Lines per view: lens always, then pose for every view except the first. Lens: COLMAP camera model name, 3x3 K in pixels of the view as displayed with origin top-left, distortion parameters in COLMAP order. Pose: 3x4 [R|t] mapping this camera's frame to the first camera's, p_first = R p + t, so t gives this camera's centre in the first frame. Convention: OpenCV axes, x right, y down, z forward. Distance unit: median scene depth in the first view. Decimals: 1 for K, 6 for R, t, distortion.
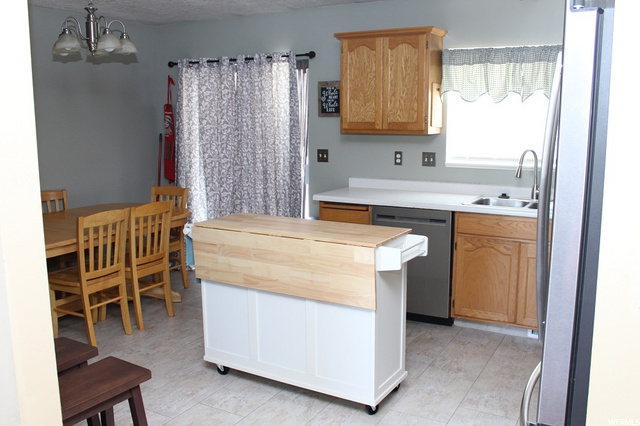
lens RADIAL K [[561.3, 0, 320.0], [0, 561.3, 213.0], [0, 0, 1]] dist [-0.088273, 0.002573]
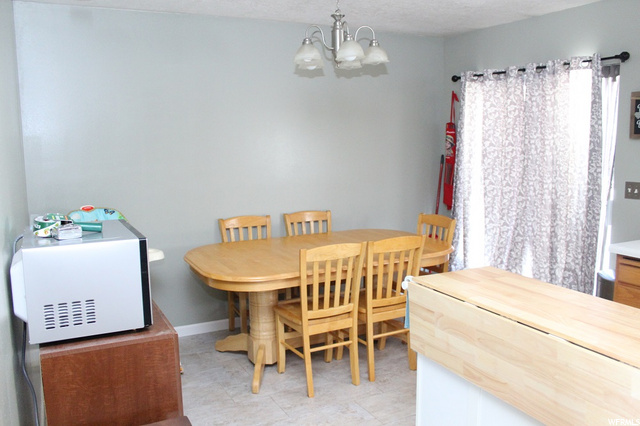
lens RADIAL K [[535.6, 0, 320.0], [0, 535.6, 213.0], [0, 0, 1]] dist [-0.153303, 0.120508]
pose [[0.833734, 0.073564, -0.547244, 0.034496], [-0.088598, 0.996067, -0.001083, -0.034460], [0.545012, 0.049388, 0.836973, 0.197231]]
